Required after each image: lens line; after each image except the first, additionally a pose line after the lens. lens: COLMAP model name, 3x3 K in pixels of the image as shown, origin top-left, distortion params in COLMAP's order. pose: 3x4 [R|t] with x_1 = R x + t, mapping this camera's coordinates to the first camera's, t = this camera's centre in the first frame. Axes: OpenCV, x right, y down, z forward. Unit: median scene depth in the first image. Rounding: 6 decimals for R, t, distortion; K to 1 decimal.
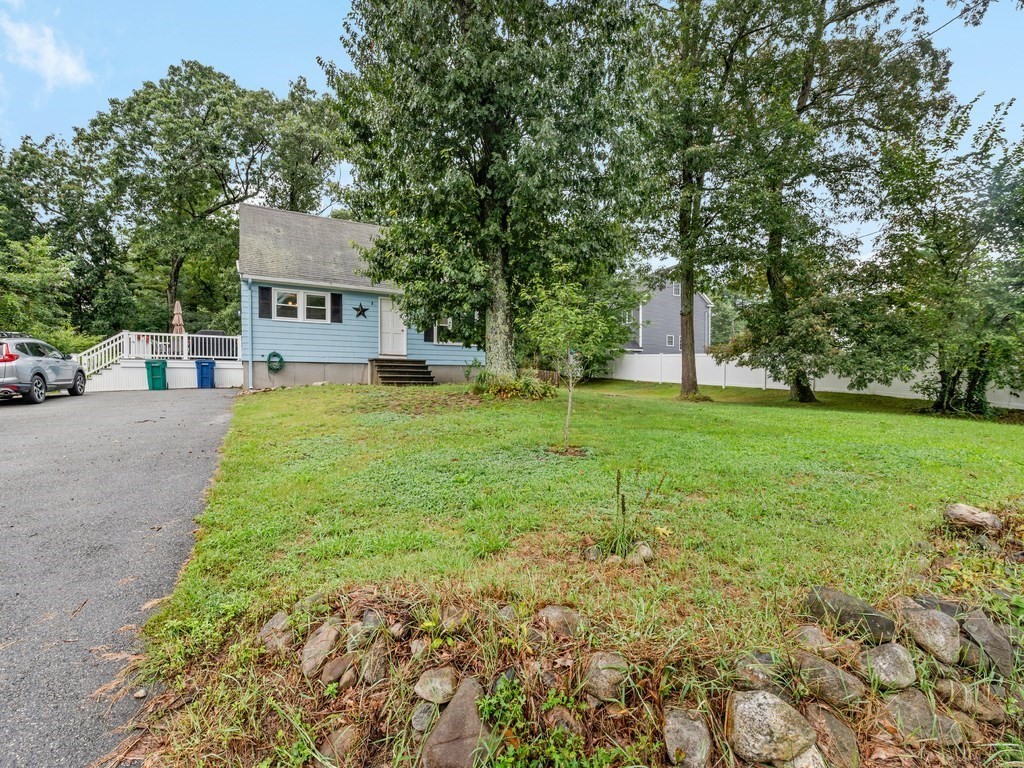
lens RADIAL K [[427.1, 0, 487.3], [0, 427.1, 384.5], [0, 0, 1]] dist [-0.000765, -0.000160]
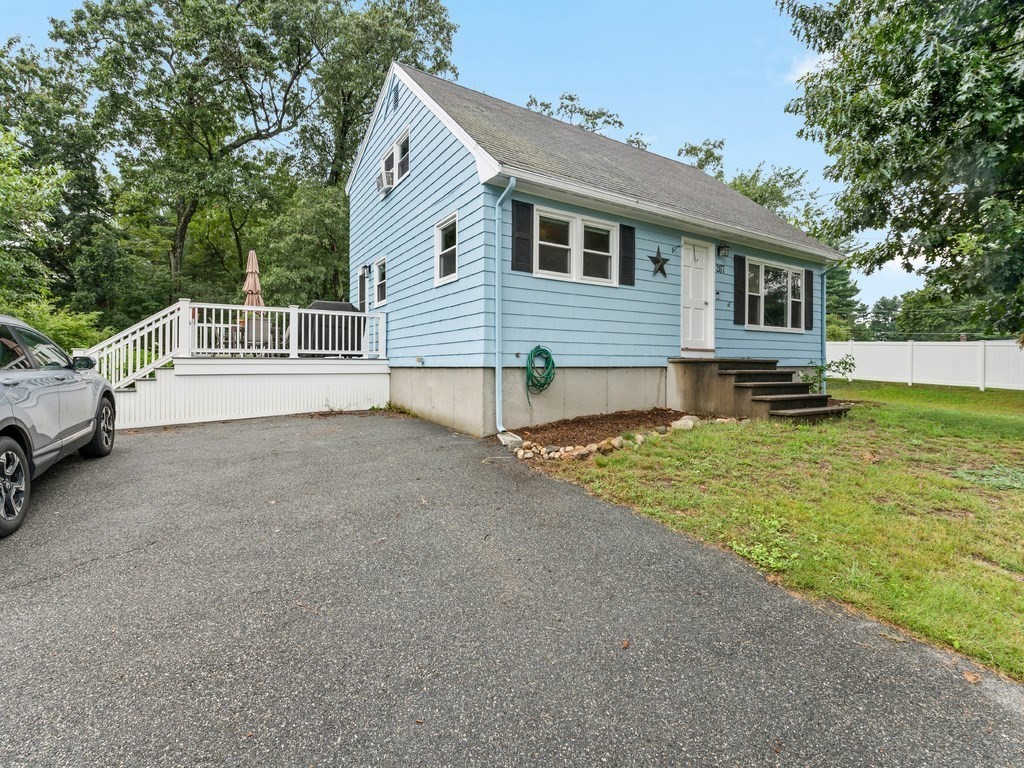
lens RADIAL K [[461.1, 0, 499.2], [0, 461.1, 362.2], [0, 0, 1]] dist [-0.000564, -0.001319]
pose [[0.999585, 0.000892, 0.028786, -0.499953], [-0.000427, 0.999869, -0.016159, -0.046311], [-0.028797, 0.016140, 0.999455, 0.461151]]
